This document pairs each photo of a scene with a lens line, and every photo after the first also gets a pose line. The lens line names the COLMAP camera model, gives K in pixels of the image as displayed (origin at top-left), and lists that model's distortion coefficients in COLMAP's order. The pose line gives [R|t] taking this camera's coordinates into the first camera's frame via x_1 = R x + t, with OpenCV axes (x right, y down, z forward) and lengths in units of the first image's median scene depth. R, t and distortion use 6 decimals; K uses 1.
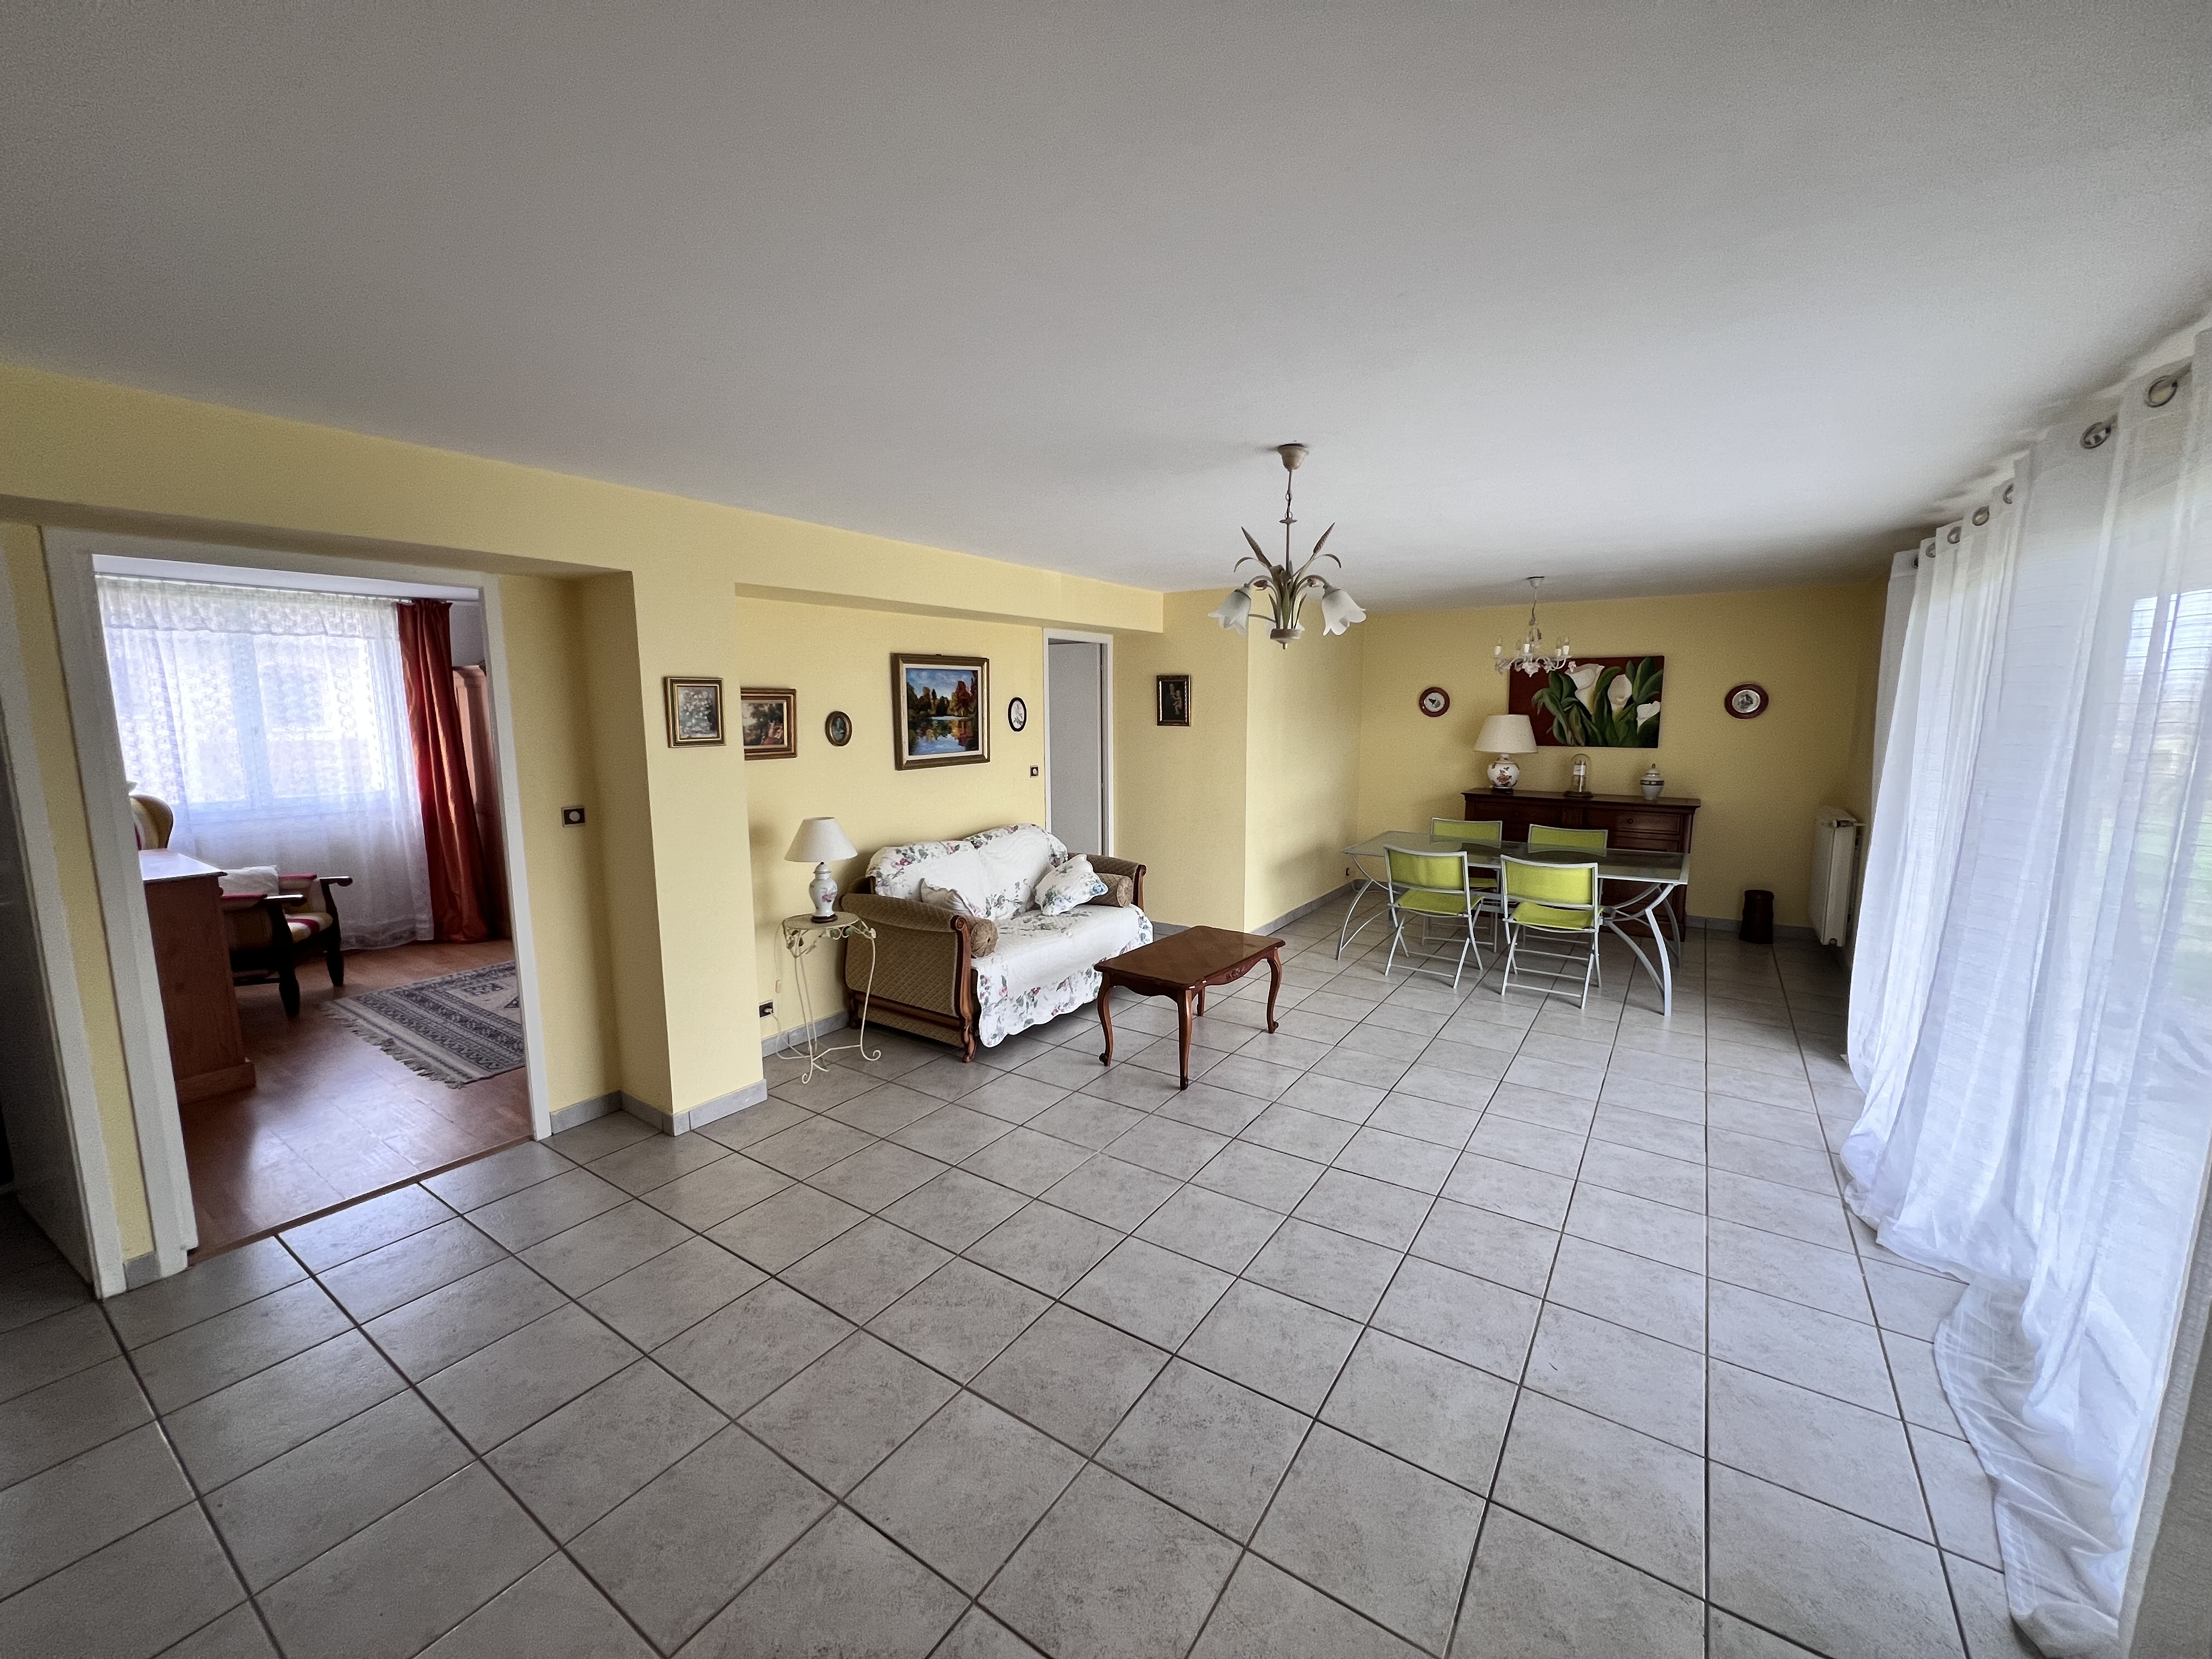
lens RADIAL K [[880.5, 0, 1106.0], [0, 880.5, 828.7], [0, 0, 1]] dist [-0.002715, -0.000190]
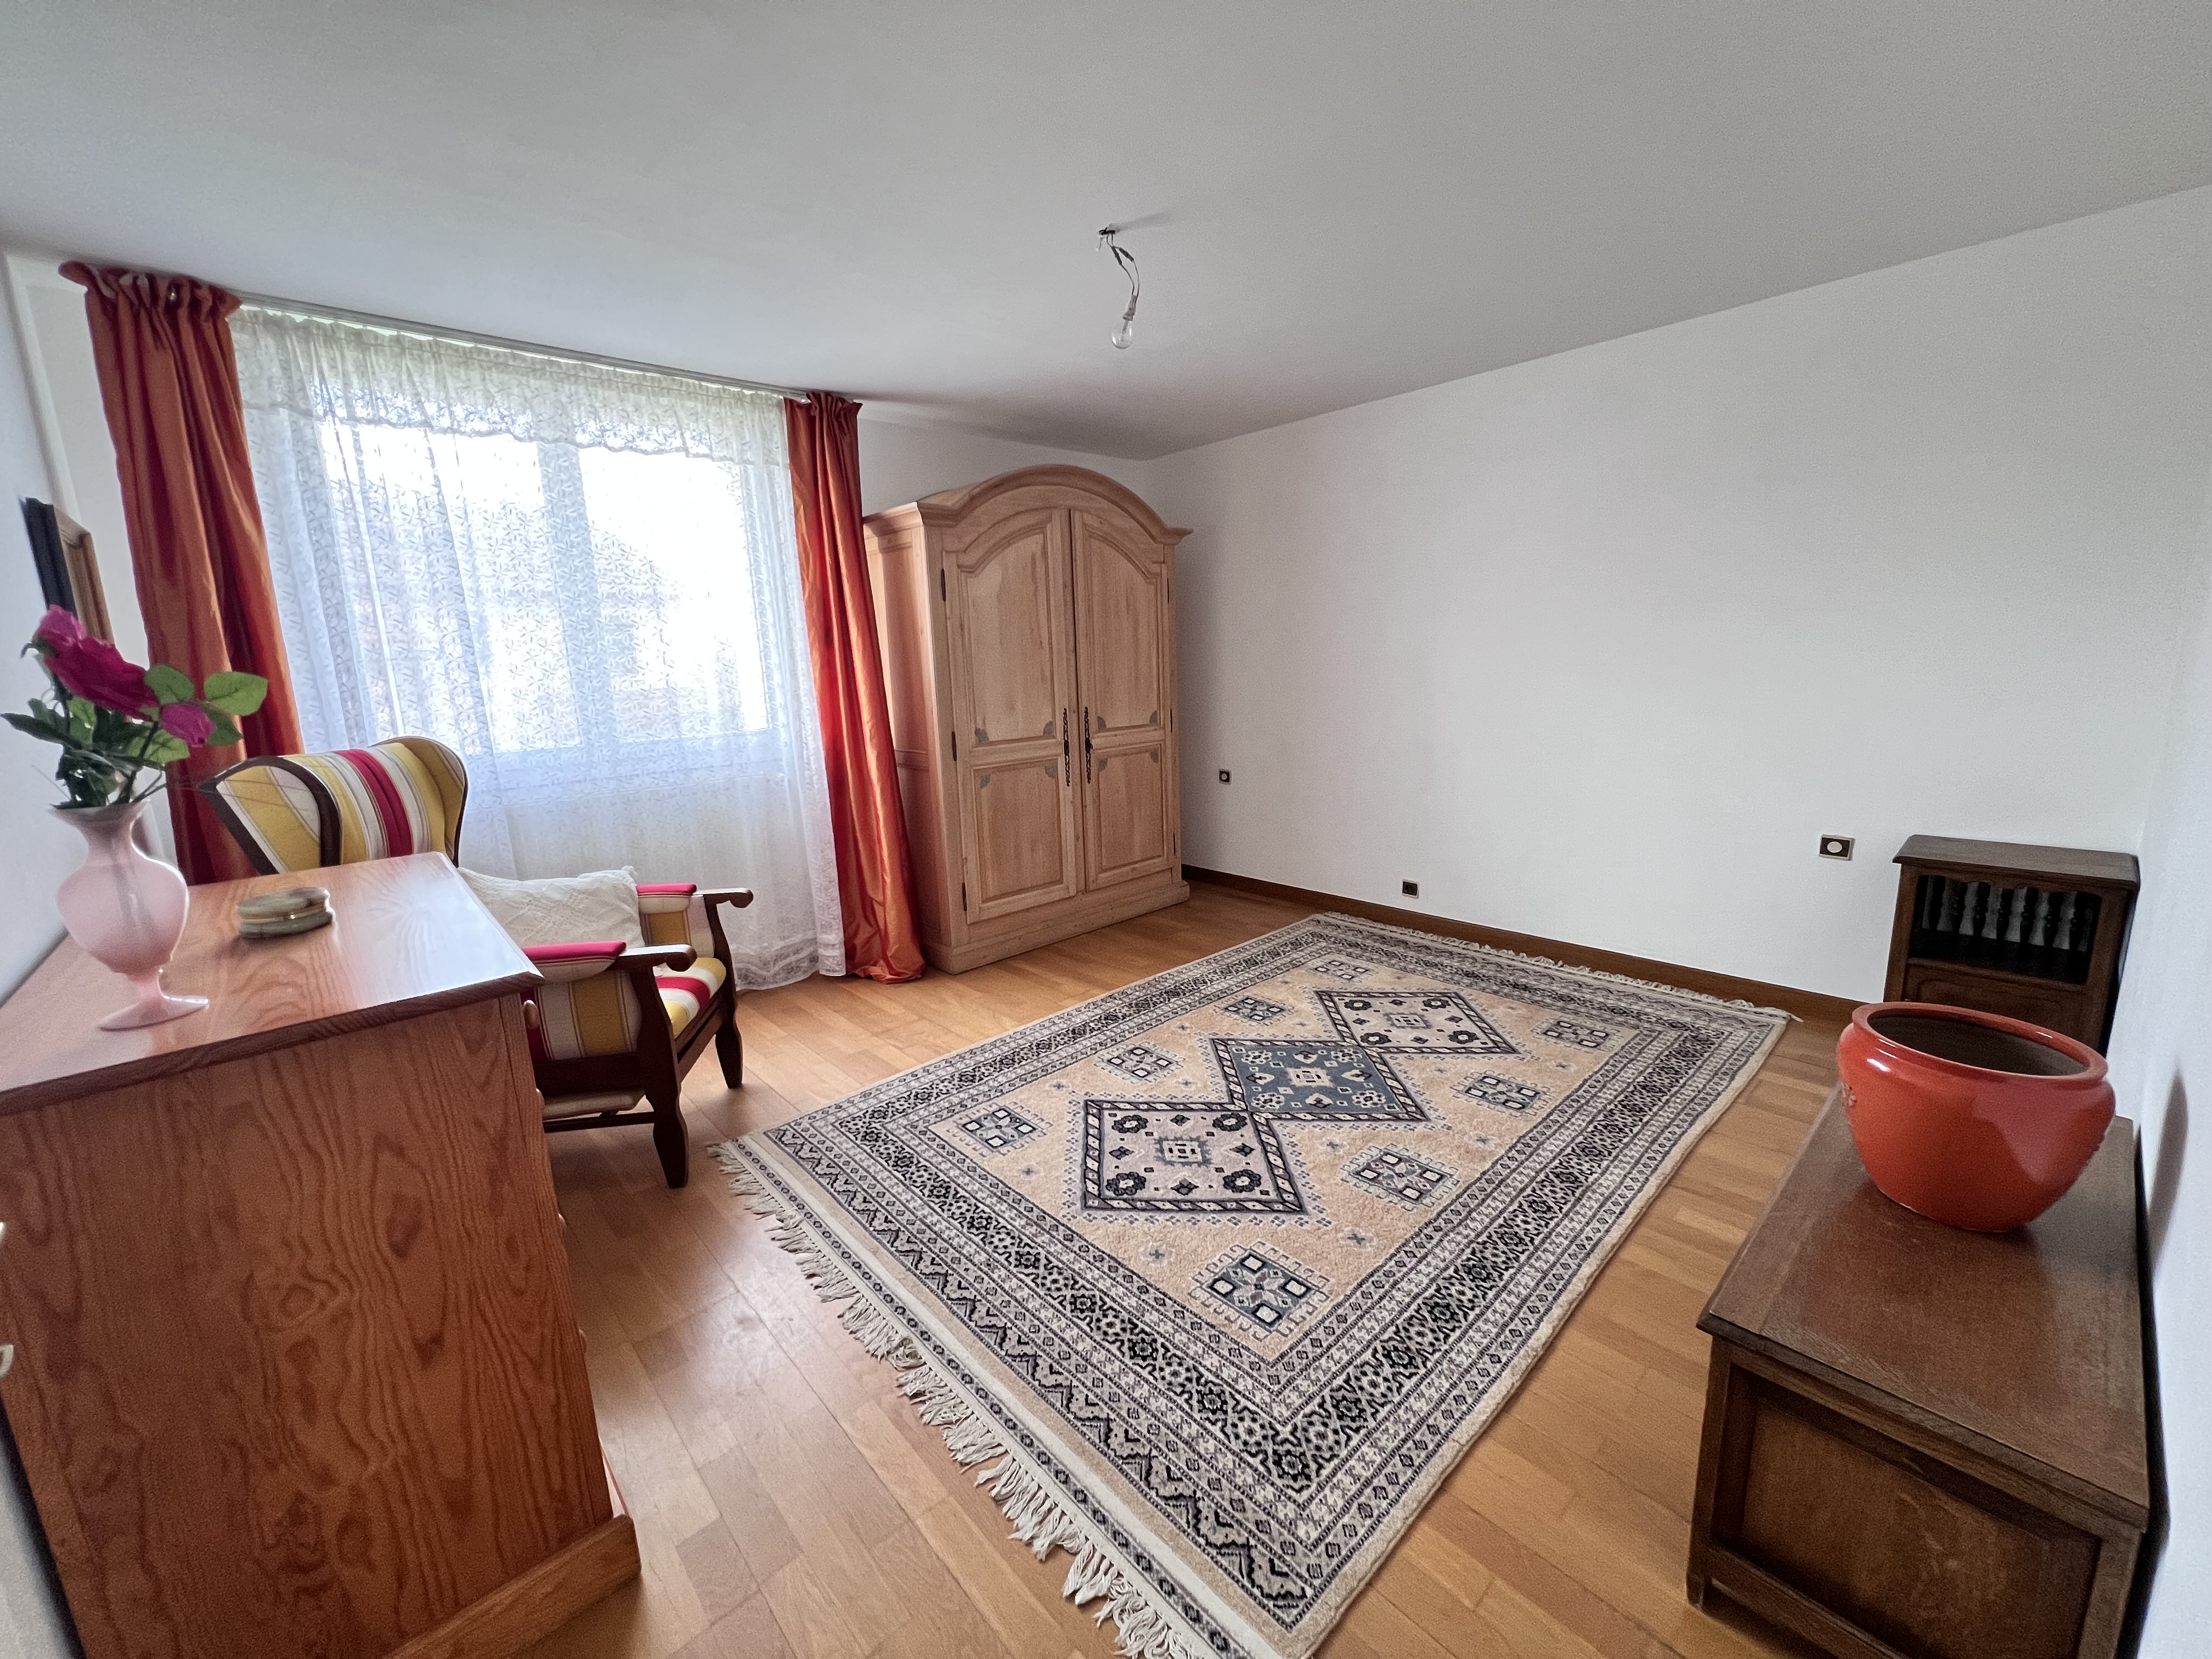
lens RADIAL K [[880.5, 0, 1105.5], [0, 880.5, 829.1], [0, 0, 1]] dist [-0.002715, -0.000190]
pose [[0.972435, 0.014965, -0.232695, -0.525994], [-0.000179, 0.997986, 0.063435, -0.015285], [0.233176, -0.061645, 0.970479, 0.534463]]
